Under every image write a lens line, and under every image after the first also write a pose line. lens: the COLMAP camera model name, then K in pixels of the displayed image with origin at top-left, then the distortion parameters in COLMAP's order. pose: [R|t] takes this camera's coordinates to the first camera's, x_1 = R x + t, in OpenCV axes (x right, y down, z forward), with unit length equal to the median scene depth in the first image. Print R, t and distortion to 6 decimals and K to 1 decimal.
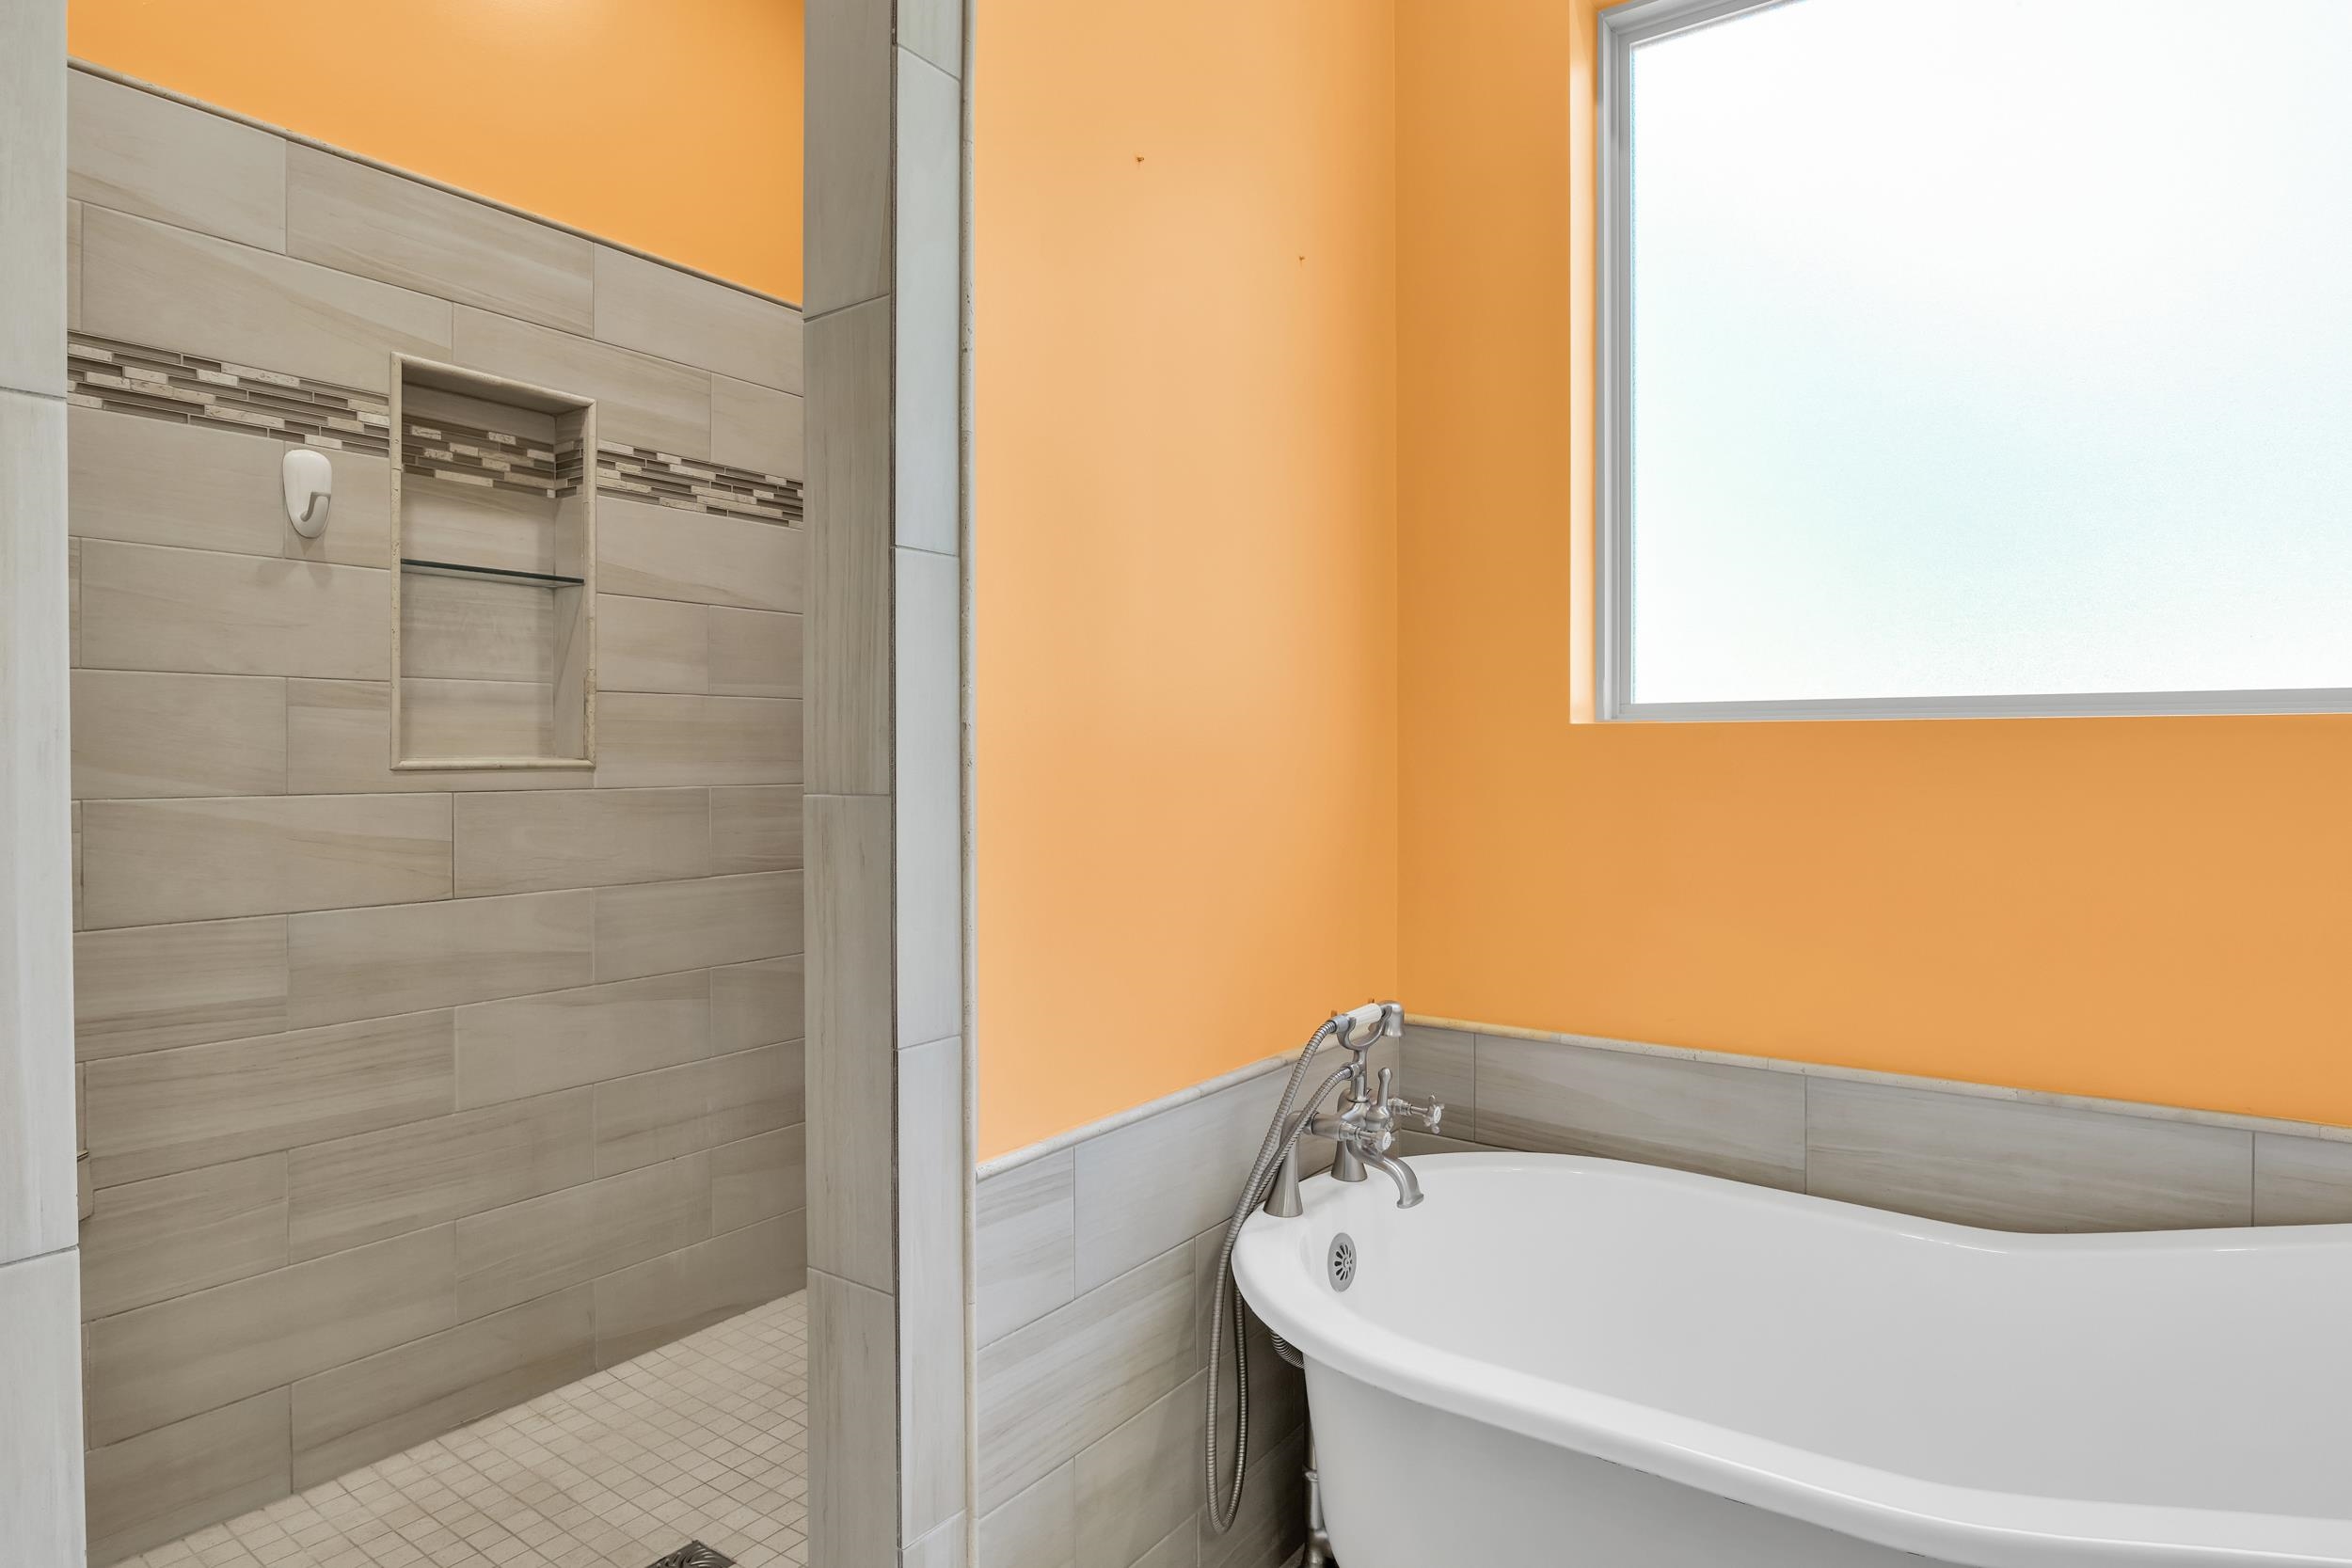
lens RADIAL K [[1313.0, 0, 1185.4], [0, 1313.0, 769.2], [0, 0, 1]] dist [-0.001488, -0.015125]
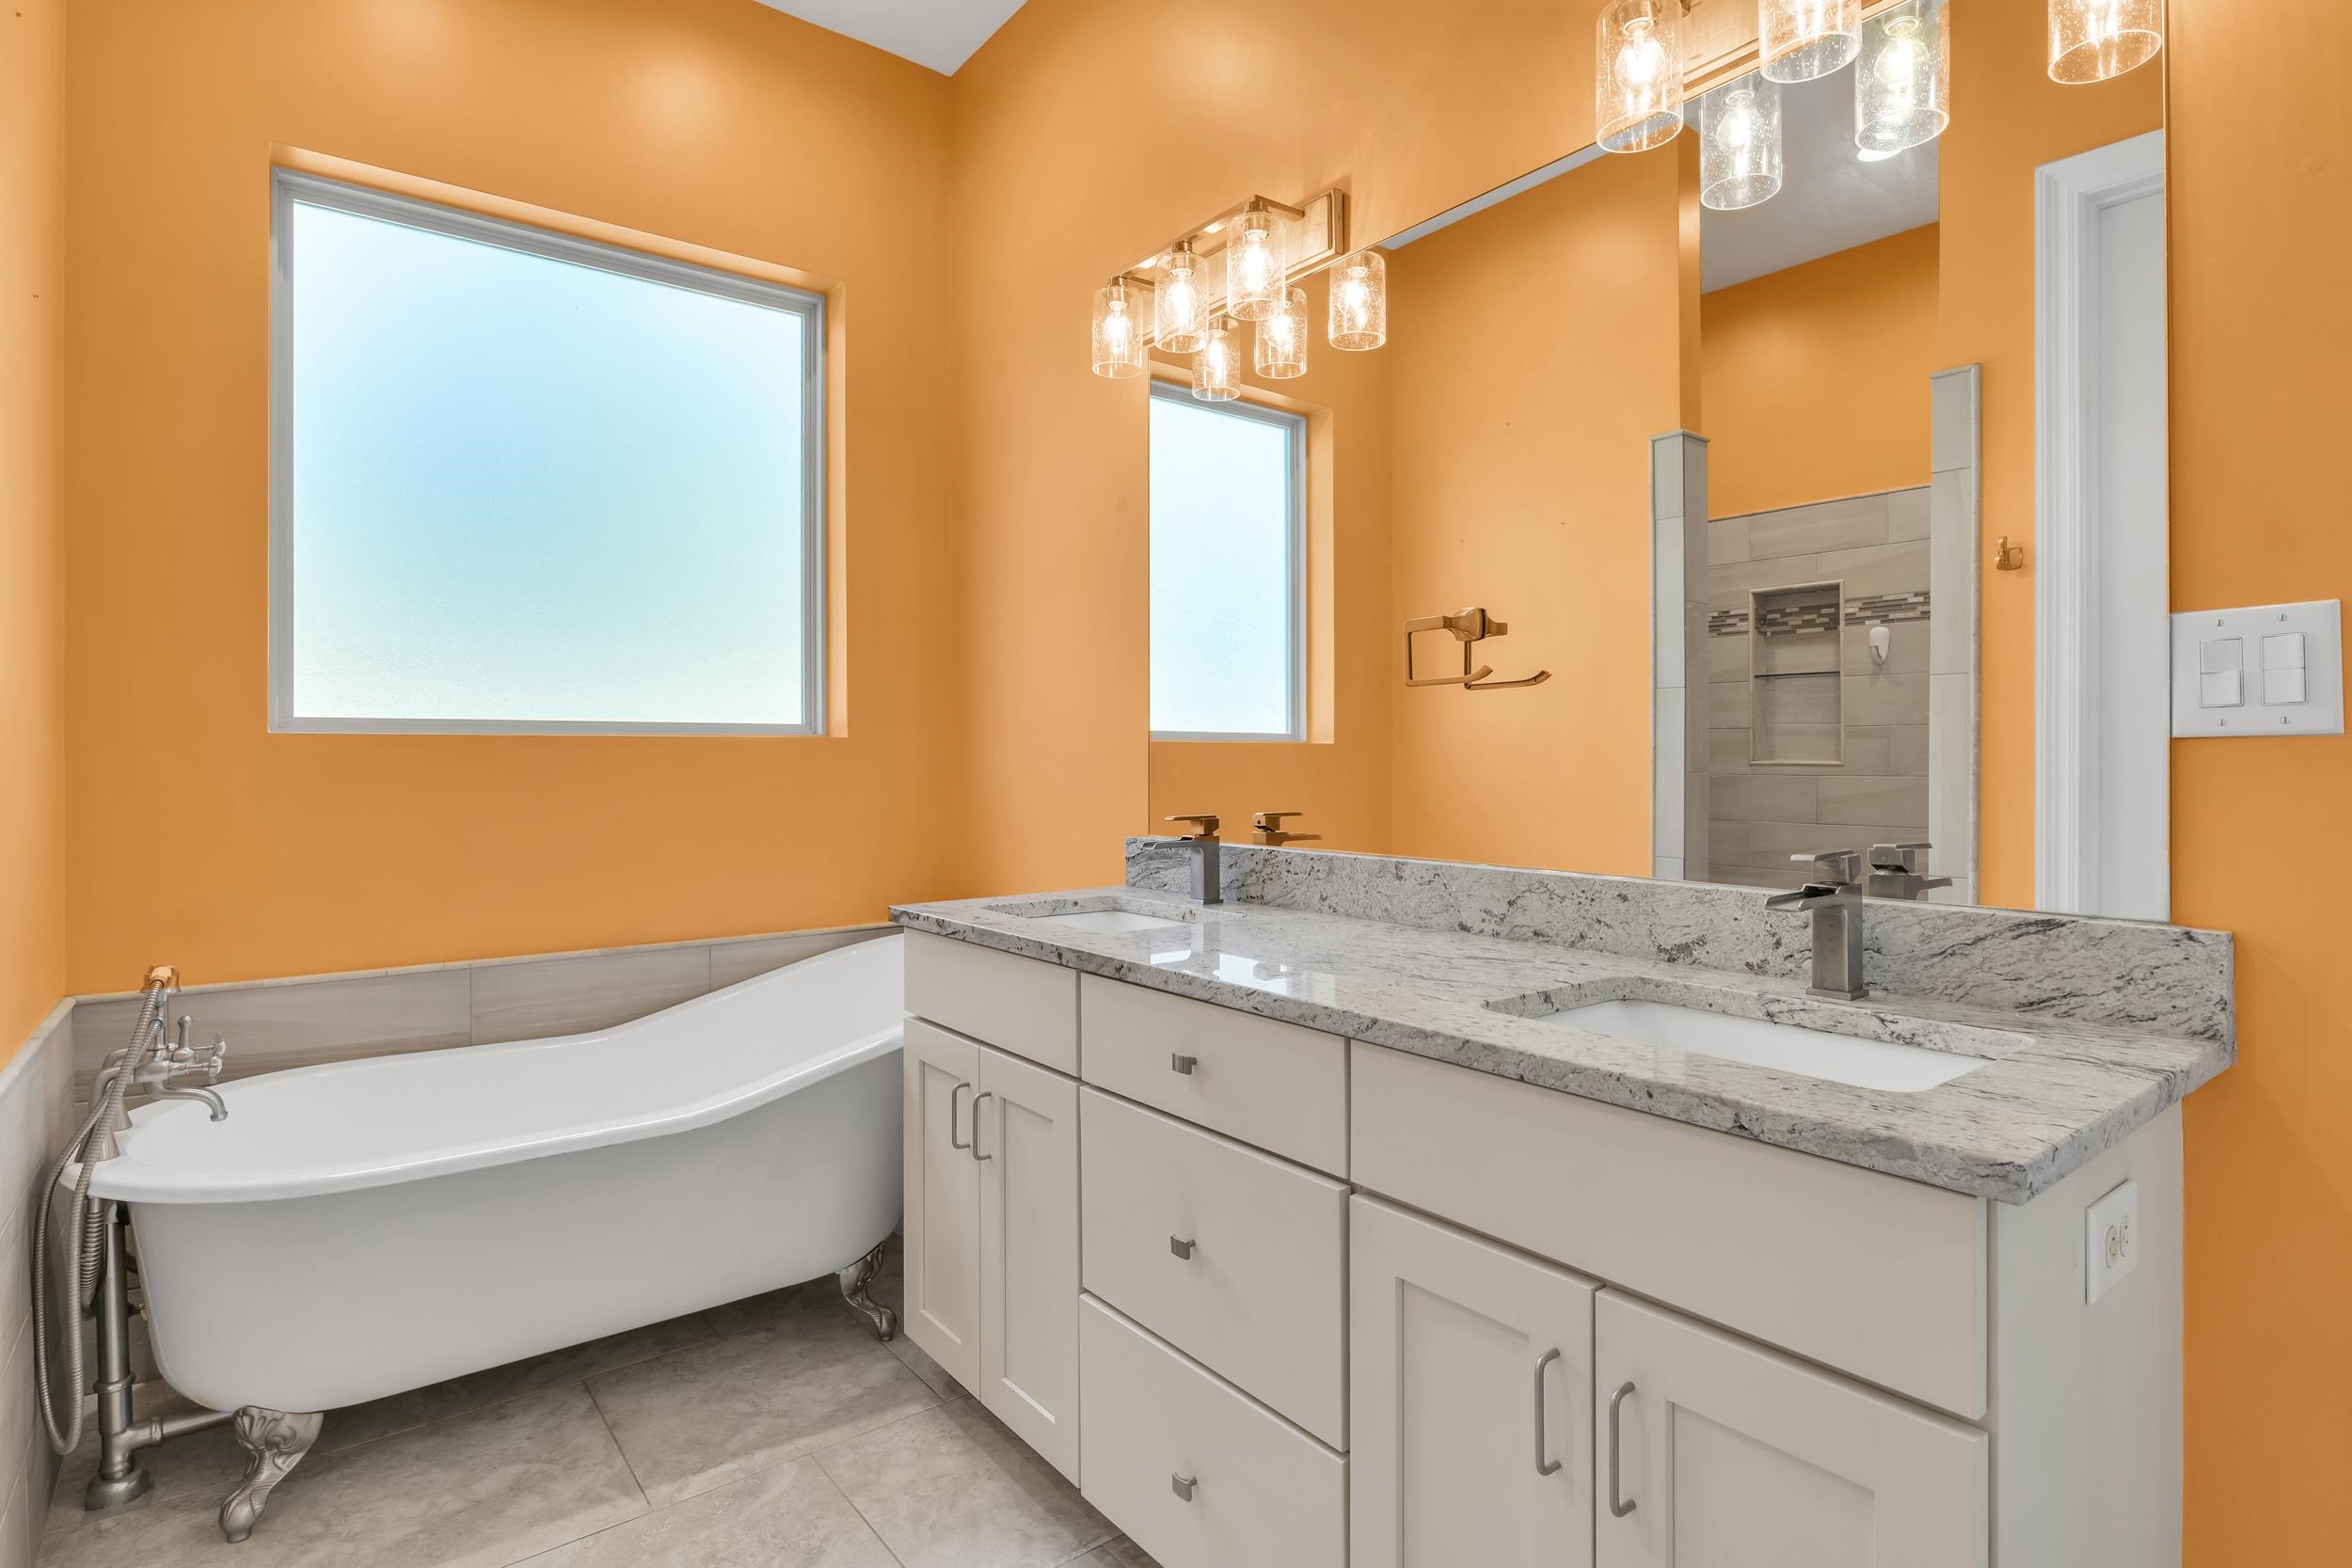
lens RADIAL K [[1185.8, 0, 1185.4], [0, 1185.8, 762.0], [0, 0, 1]] dist [-0.007323, -0.000513]
pose [[0.294318, -0.005369, 0.955692, -0.636237], [0.008832, 0.999957, 0.002898, -0.001390], [-0.955667, 0.007588, 0.294353, -0.209685]]
